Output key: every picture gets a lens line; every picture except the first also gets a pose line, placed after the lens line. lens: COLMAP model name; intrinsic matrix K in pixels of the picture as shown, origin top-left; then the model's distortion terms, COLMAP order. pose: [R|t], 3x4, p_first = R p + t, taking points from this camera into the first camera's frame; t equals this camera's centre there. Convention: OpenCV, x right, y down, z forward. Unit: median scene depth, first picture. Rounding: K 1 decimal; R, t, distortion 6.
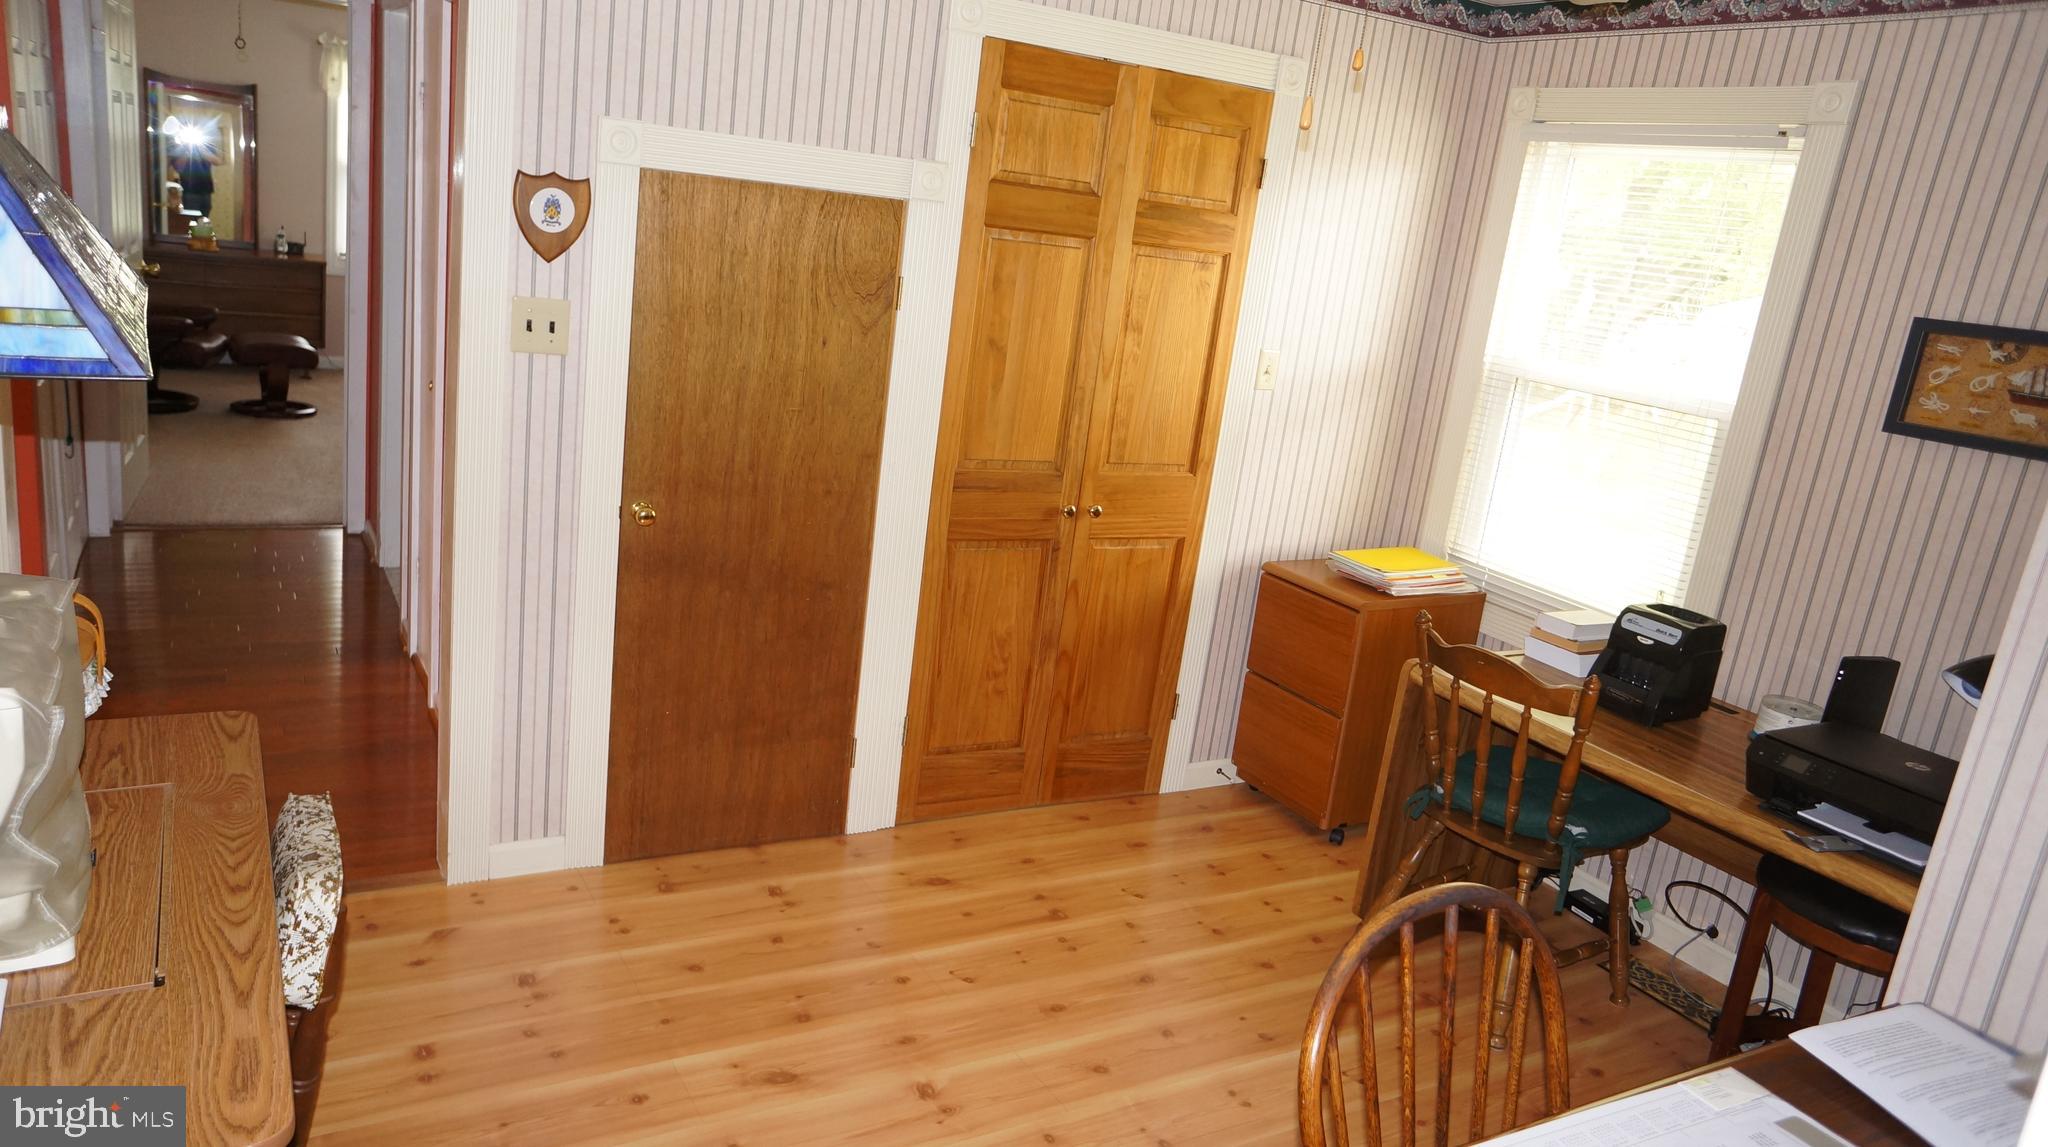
lens RADIAL K [[1368.3, 0, 1010.8], [0, 1368.3, 563.6], [0, 0, 1]] dist [-0.083764, 0.089143]
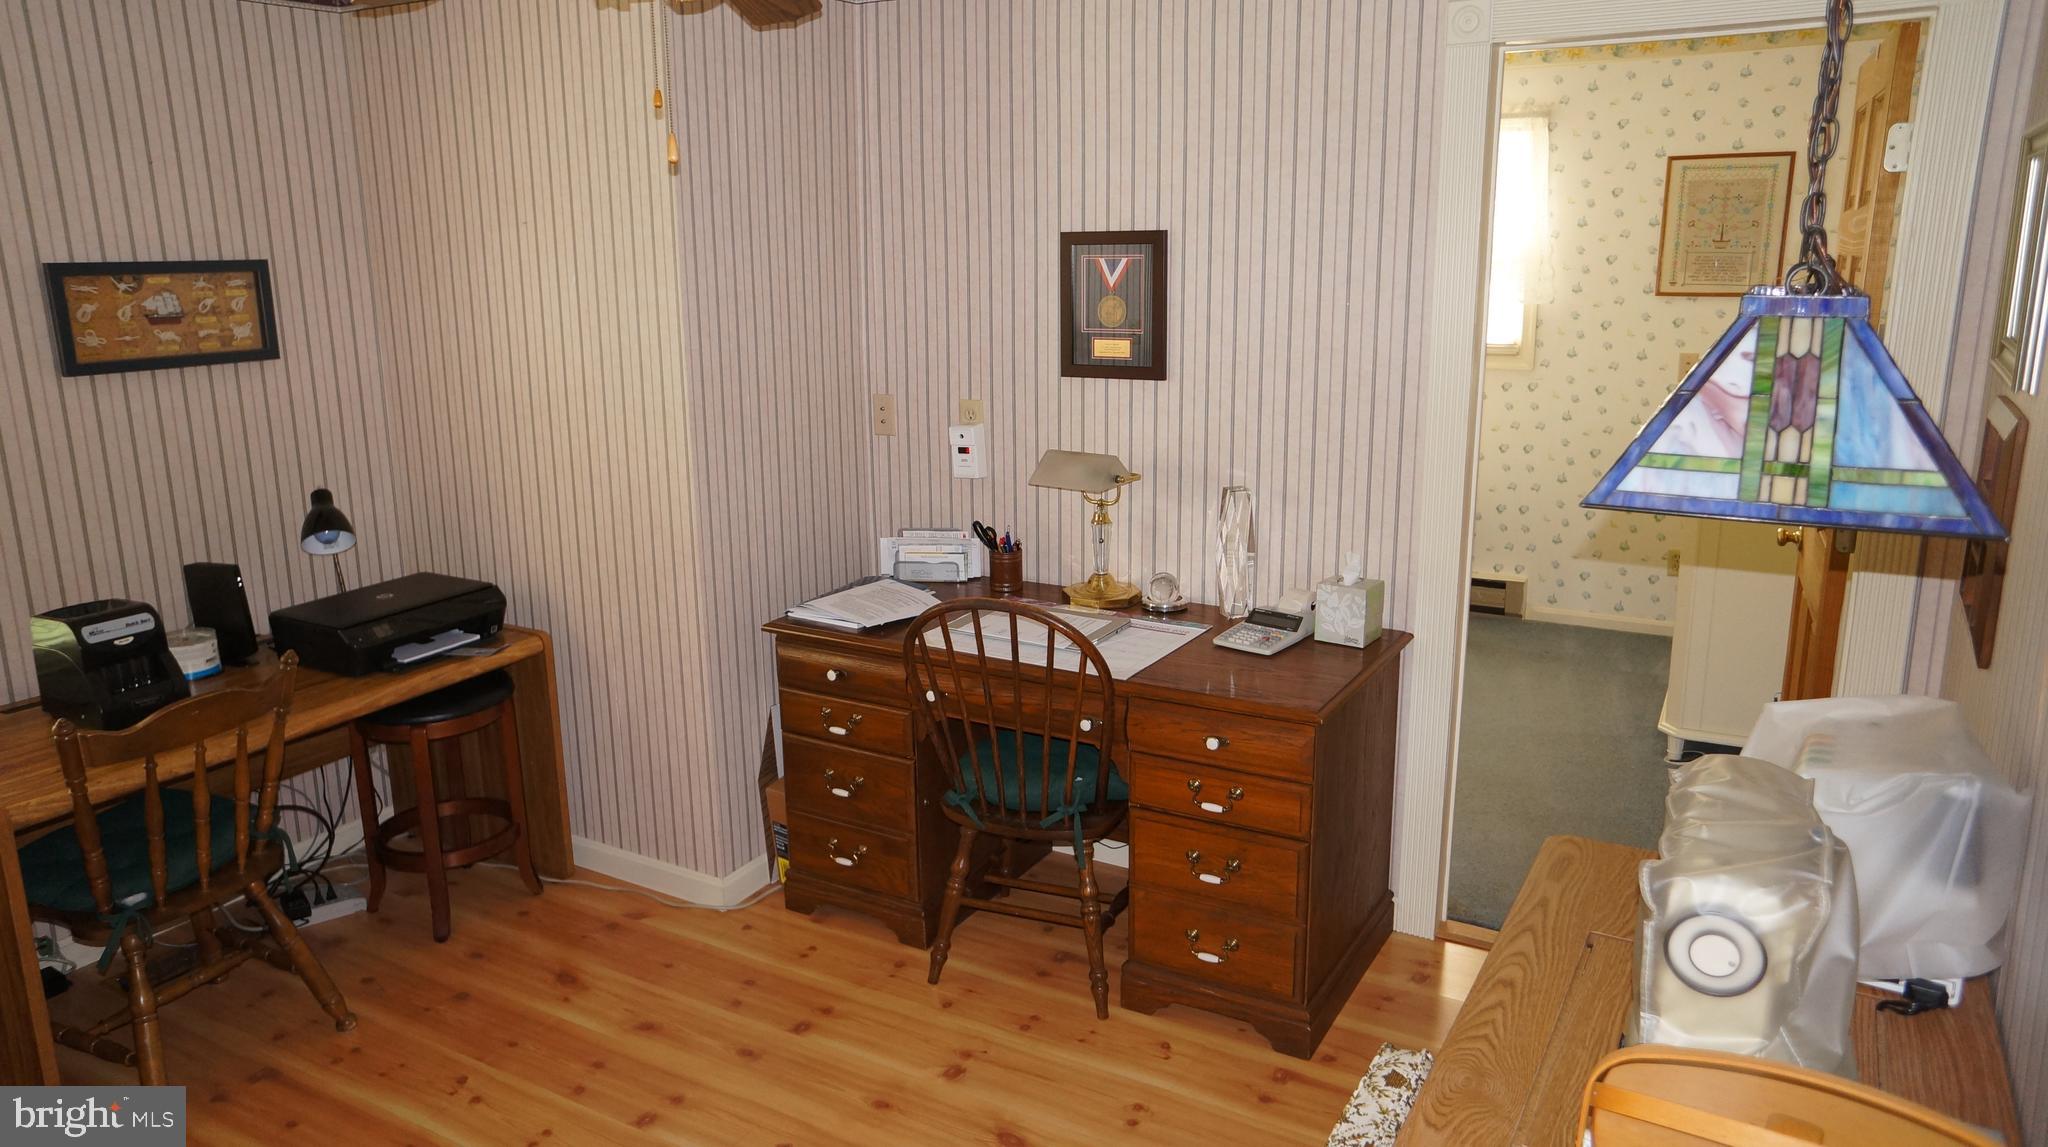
lens RADIAL K [[1368.3, 0, 1010.8], [0, 1368.3, 563.6], [0, 0, 1]] dist [-0.083764, 0.089143]
pose [[-0.488677, -0.307168, 0.816604, -0.603910], [0.178588, 0.880938, 0.438240, -0.303365], [-0.853991, 0.359993, -0.375638, 0.848195]]
